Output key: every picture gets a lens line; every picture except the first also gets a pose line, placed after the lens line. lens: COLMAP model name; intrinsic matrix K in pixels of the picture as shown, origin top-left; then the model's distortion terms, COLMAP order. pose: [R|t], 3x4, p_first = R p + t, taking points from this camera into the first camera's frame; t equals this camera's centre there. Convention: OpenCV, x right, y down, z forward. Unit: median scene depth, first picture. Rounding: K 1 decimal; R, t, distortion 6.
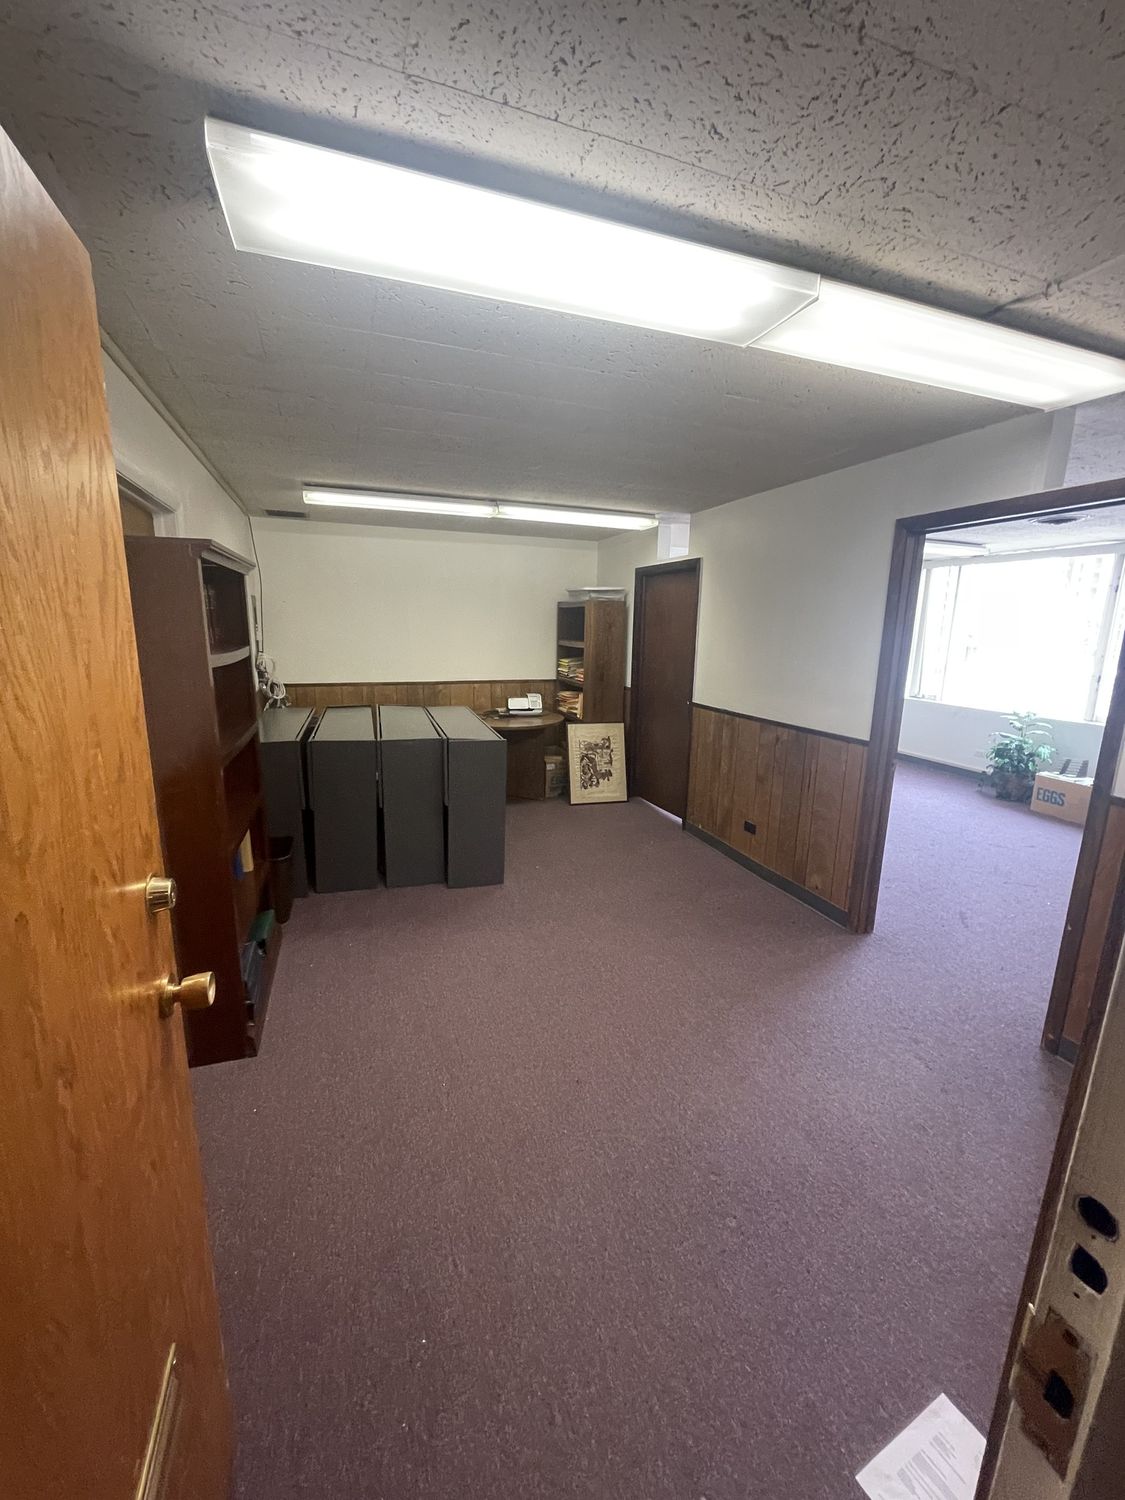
lens RADIAL K [[603.6, 0, 562.3], [0, 603.6, 748.6], [0, 0, 1]] dist [-0.000626, -0.000404]
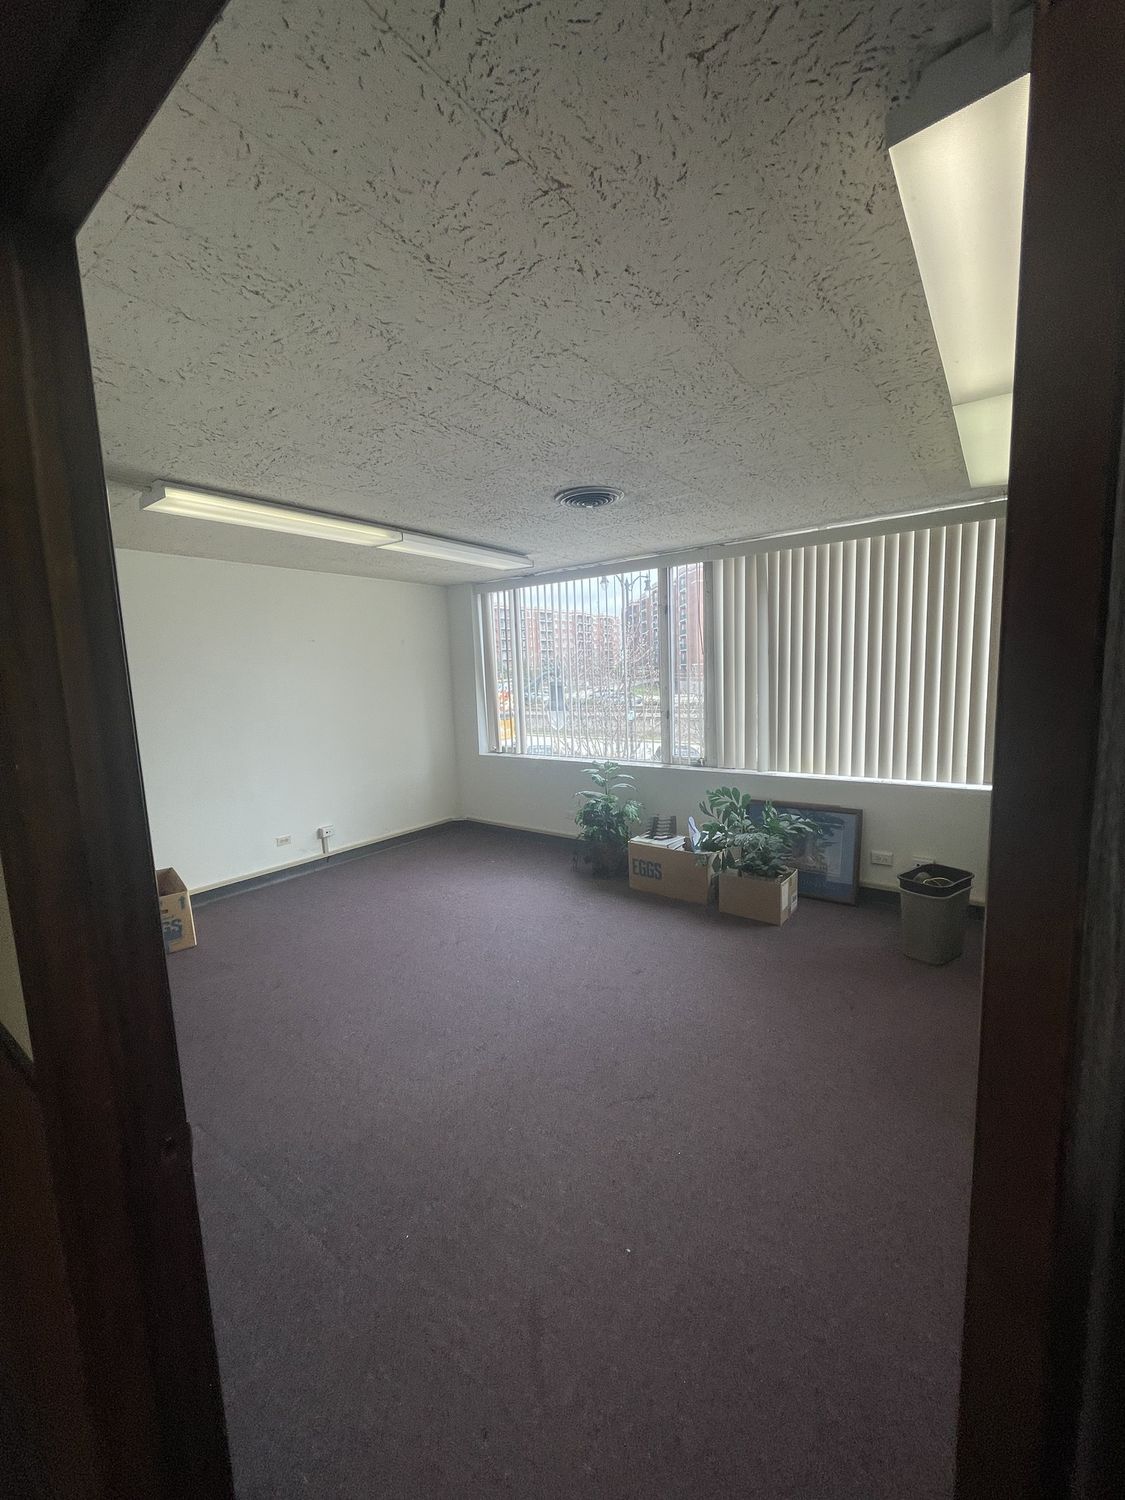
lens RADIAL K [[603.6, 0, 563.0], [0, 603.6, 750.3], [0, 0, 1]] dist [-0.000626, -0.000404]
pose [[0.839208, -0.118280, 0.530791, 0.303982], [0.158937, 0.986789, -0.031395, -0.060577], [-0.520066, 0.110709, 0.846921, 0.357136]]
